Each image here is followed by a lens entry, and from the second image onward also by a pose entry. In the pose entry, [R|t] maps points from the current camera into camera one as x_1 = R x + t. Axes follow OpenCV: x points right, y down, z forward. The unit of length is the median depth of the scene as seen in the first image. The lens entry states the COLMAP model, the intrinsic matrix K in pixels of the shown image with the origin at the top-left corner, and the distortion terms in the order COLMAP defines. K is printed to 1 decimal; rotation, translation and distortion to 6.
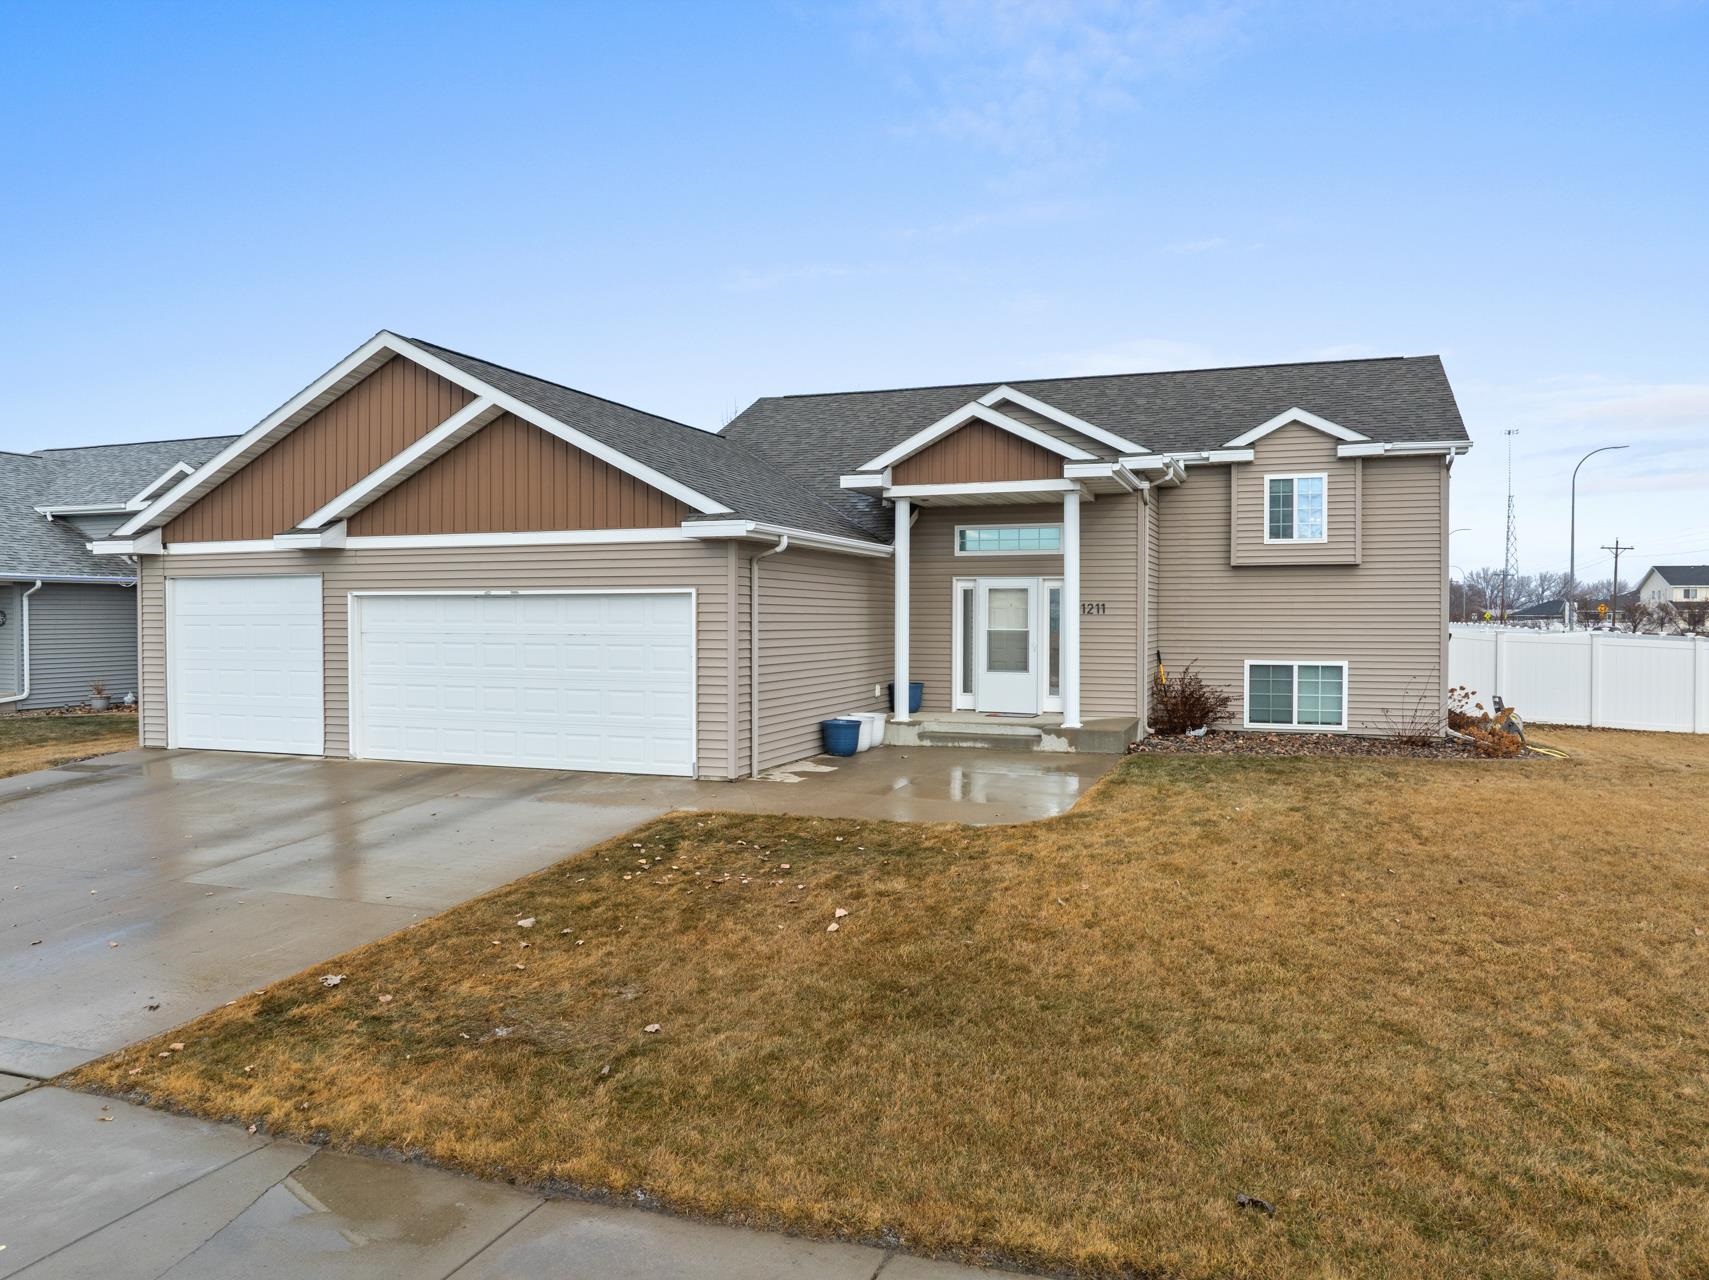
lens RADIAL K [[1213.1, 0, 854.5], [0, 1213.1, 640.0], [0, 0, 1]] dist [-0.009261, -0.035784]
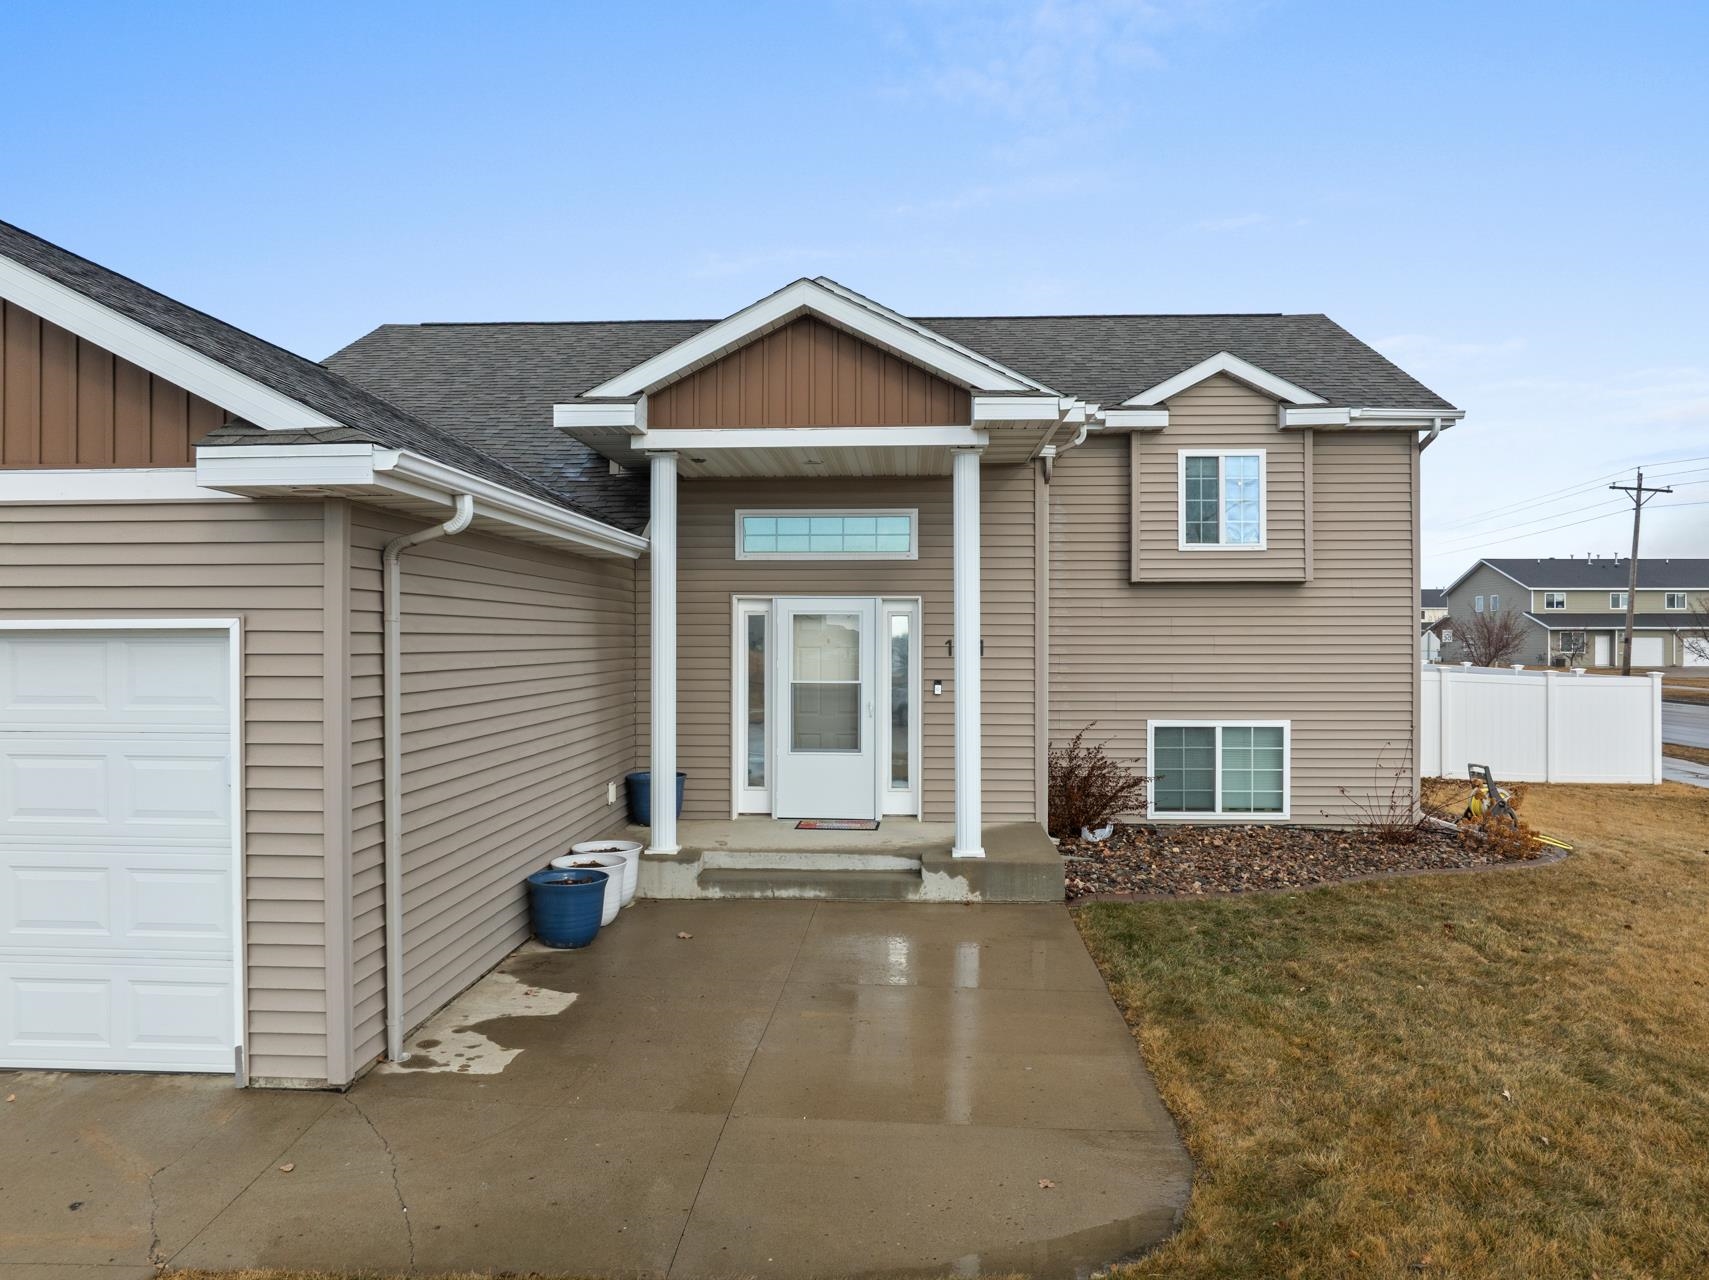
lens RADIAL K [[1213.1, 0, 854.5], [0, 1213.1, 640.0], [0, 0, 1]] dist [-0.009261, -0.035784]
pose [[0.954512, -0.002282, 0.298164, -0.041681], [0.006789, 0.999878, -0.014081, -0.021246], [-0.298096, 0.015465, 0.954411, 0.419076]]
